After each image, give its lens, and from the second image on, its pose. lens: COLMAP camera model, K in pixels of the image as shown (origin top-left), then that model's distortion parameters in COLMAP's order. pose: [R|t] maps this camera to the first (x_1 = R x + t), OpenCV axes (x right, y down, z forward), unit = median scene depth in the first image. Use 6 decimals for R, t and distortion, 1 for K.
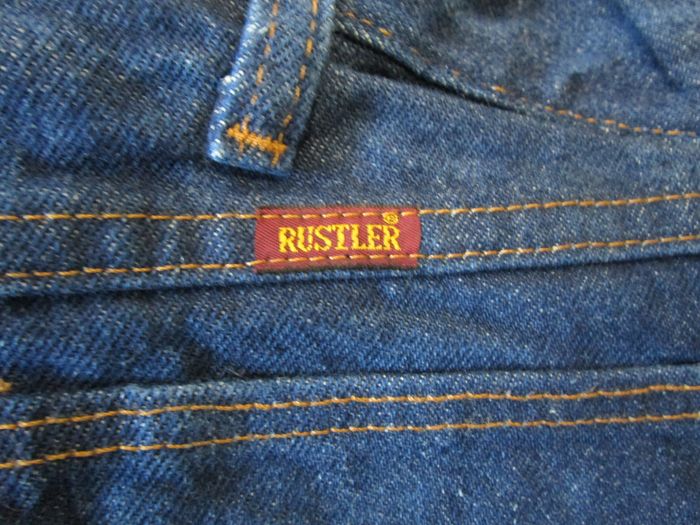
lens RADIAL K [[571.4, 0, 350.3], [0, 571.4, 262.8], [0, 0, 1]] dist [-0.067264, 0.033620]
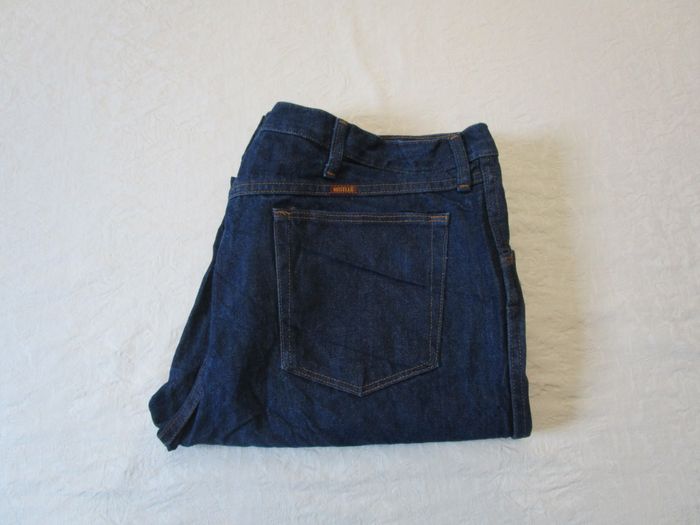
lens RADIAL K [[571.4, 0, 349.7], [0, 571.4, 262.4], [0, 0, 1]] dist [-0.067264, 0.033620]
pose [[0.999517, 0.009412, -0.029618, 0.242775], [-0.011085, 0.998323, -0.056814, 1.102812], [0.029033, 0.057115, 0.997945, -5.149909]]
